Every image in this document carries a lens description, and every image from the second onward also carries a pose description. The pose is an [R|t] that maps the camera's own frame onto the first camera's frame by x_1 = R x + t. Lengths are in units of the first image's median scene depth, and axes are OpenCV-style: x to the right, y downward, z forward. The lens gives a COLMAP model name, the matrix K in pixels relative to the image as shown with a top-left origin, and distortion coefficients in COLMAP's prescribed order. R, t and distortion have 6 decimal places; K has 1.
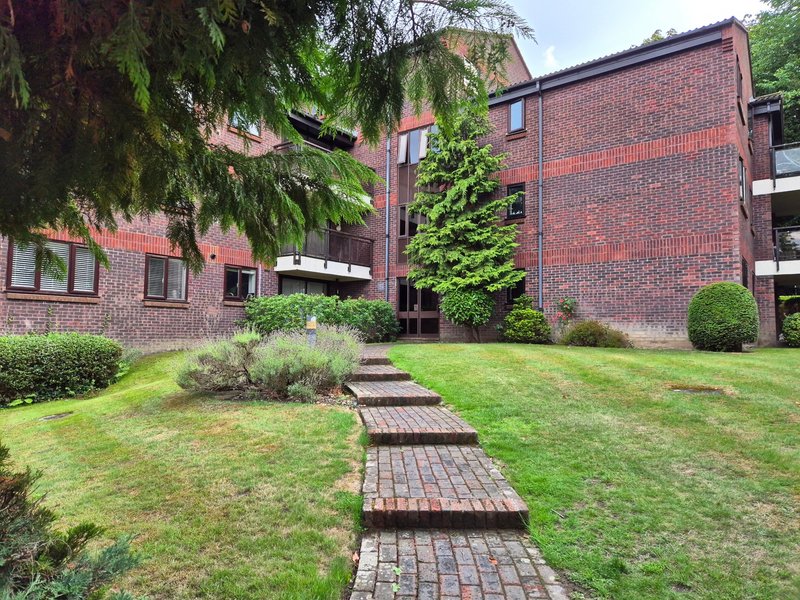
lens RADIAL K [[510.5, 0, 400.0], [0, 510.5, 300.0], [0, 0, 1]] dist [0.001804, 0.000040]
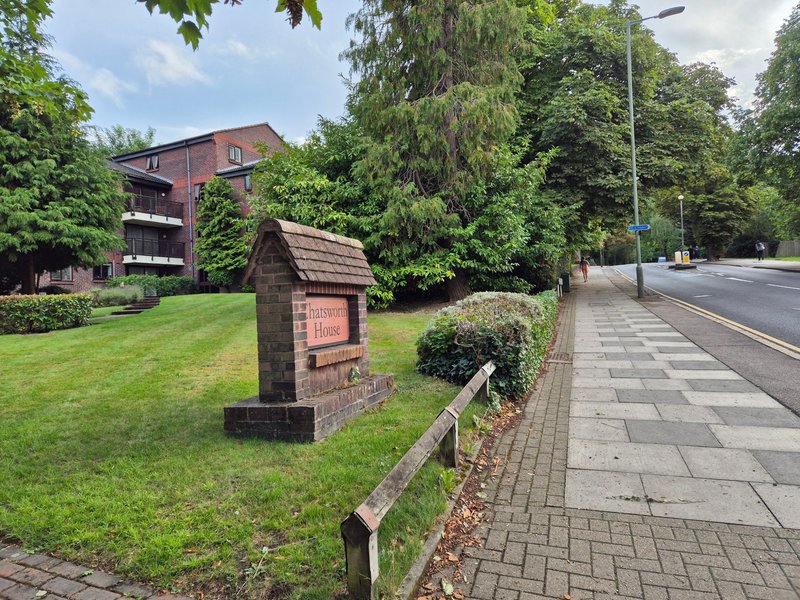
lens RADIAL K [[510.5, 0, 400.0], [0, 510.5, 300.0], [0, 0, 1]] dist [0.001804, 0.000040]
pose [[0.976505, -0.053315, 0.208796, 0.371447], [0.043184, 0.997672, 0.052786, 0.024162], [-0.211124, -0.042529, 0.976534, -1.115462]]
